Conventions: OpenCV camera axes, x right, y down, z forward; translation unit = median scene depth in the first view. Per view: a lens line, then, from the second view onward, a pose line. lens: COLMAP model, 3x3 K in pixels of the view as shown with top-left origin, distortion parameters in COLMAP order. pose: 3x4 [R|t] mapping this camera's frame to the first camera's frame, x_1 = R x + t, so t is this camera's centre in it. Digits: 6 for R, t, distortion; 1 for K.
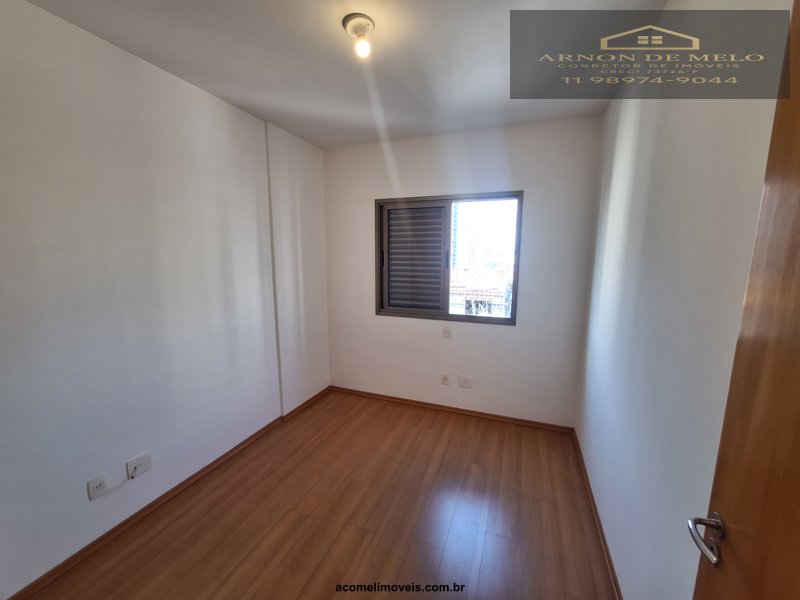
lens RADIAL K [[314.3, 0, 404.5], [0, 314.3, 303.7], [0, 0, 1]] dist [-0.001610, 0.000680]
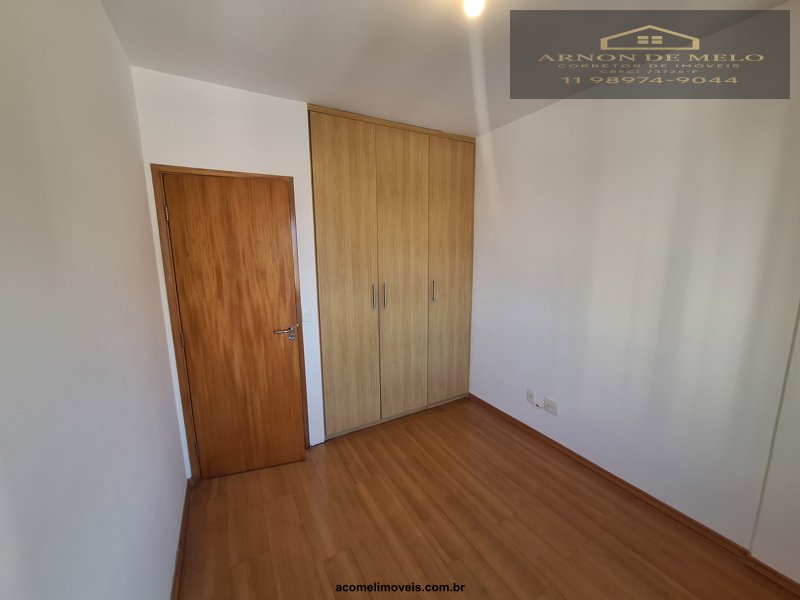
lens RADIAL K [[314.3, 0, 402.0], [0, 314.3, 304.0], [0, 0, 1]] dist [-0.001610, 0.000680]
pose [[-0.634478, 0.146887, -0.758855, 0.539818], [-0.111872, 0.953988, 0.278194, -0.219426], [0.764802, 0.261403, -0.588852, 1.175307]]
